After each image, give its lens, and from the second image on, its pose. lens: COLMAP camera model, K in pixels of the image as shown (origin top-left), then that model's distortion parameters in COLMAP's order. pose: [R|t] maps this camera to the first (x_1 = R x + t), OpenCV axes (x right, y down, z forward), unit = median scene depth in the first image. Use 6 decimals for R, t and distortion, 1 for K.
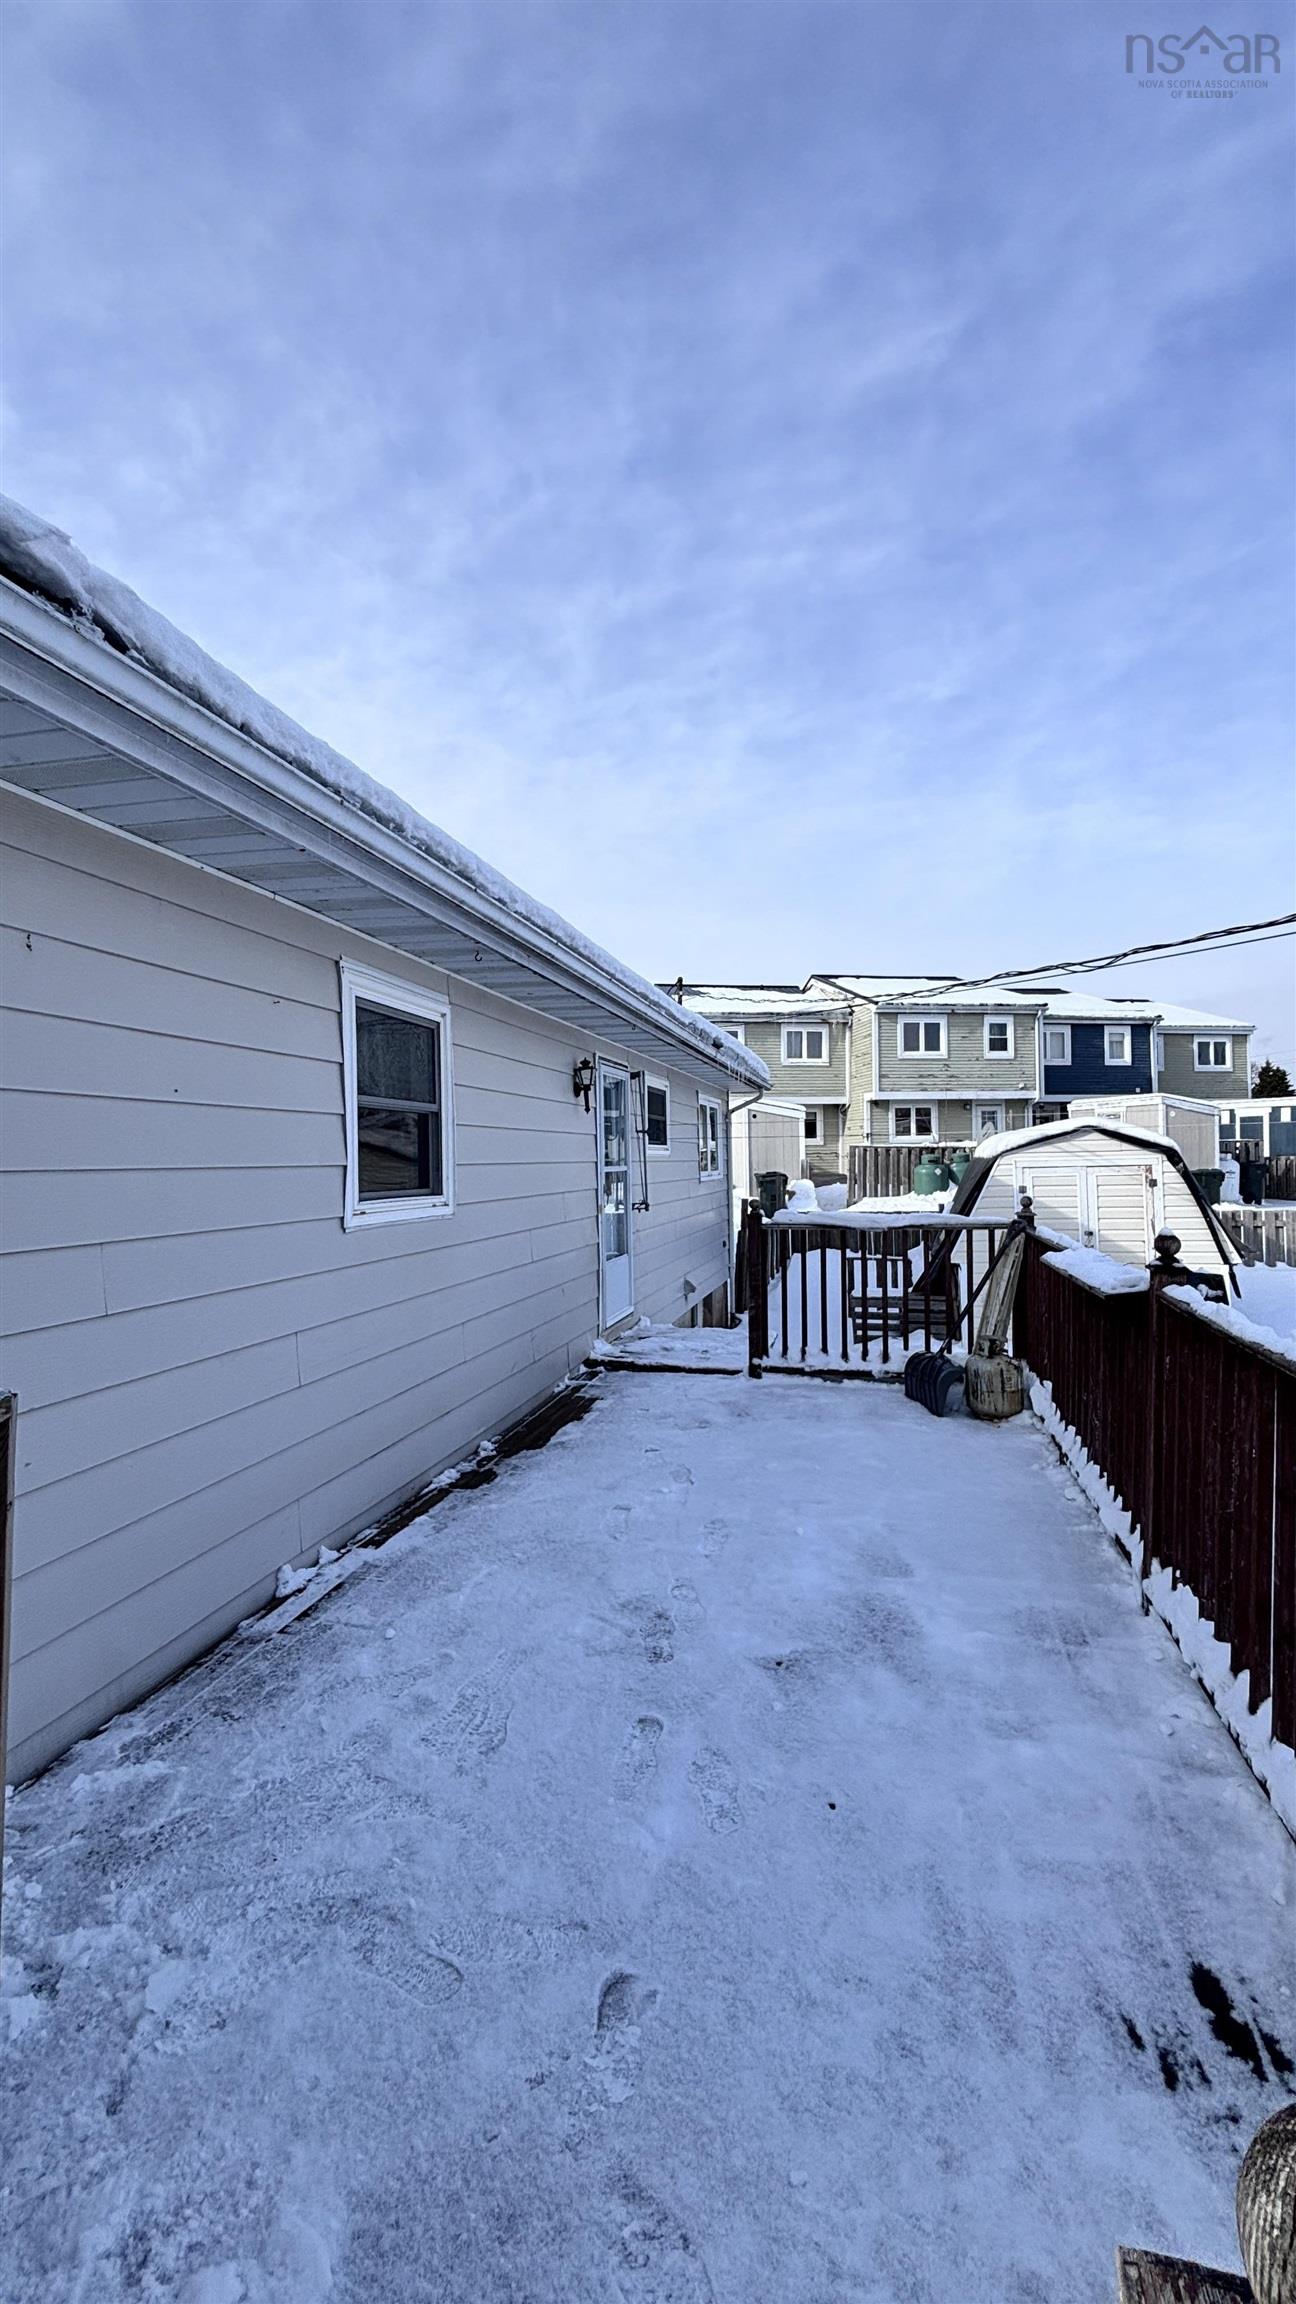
lens RADIAL K [[913.9, 0, 634.9], [0, 913.9, 1171.8], [0, 0, 1]] dist [-0.000889, 0.000488]
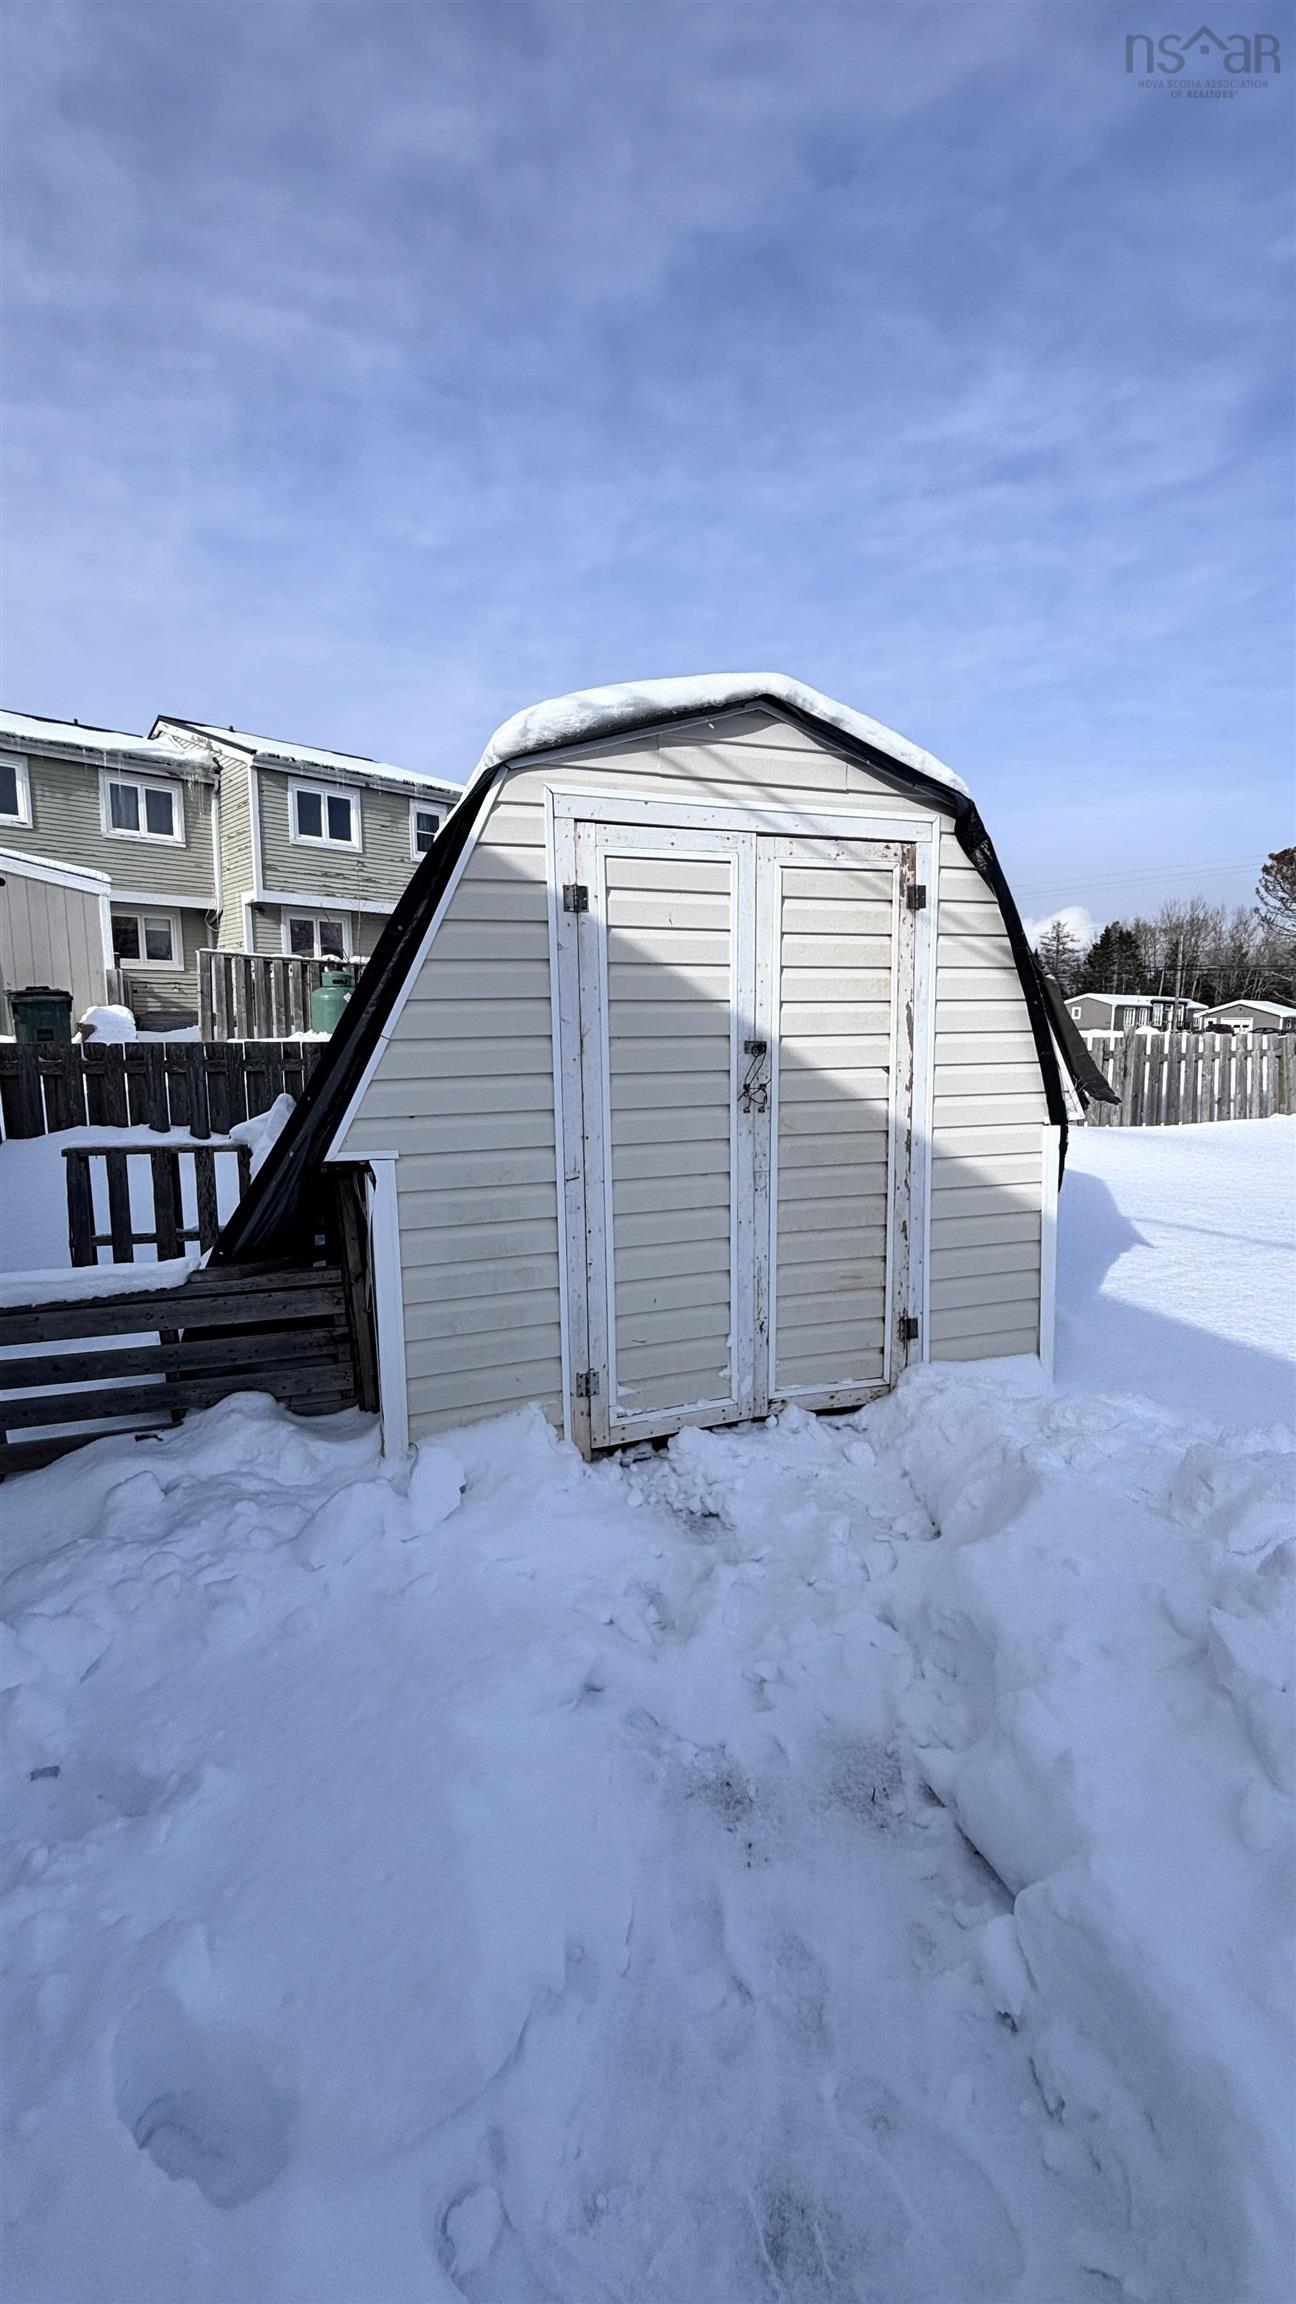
lens RADIAL K [[913.9, 0, 634.9], [0, 913.9, 1171.8], [0, 0, 1]] dist [-0.000889, 0.000488]
pose [[0.822382, -0.066438, 0.565043, 0.096259], [-0.013524, 0.990595, 0.136158, 0.023032], [-0.568775, -0.119615, 0.813749, 0.263648]]
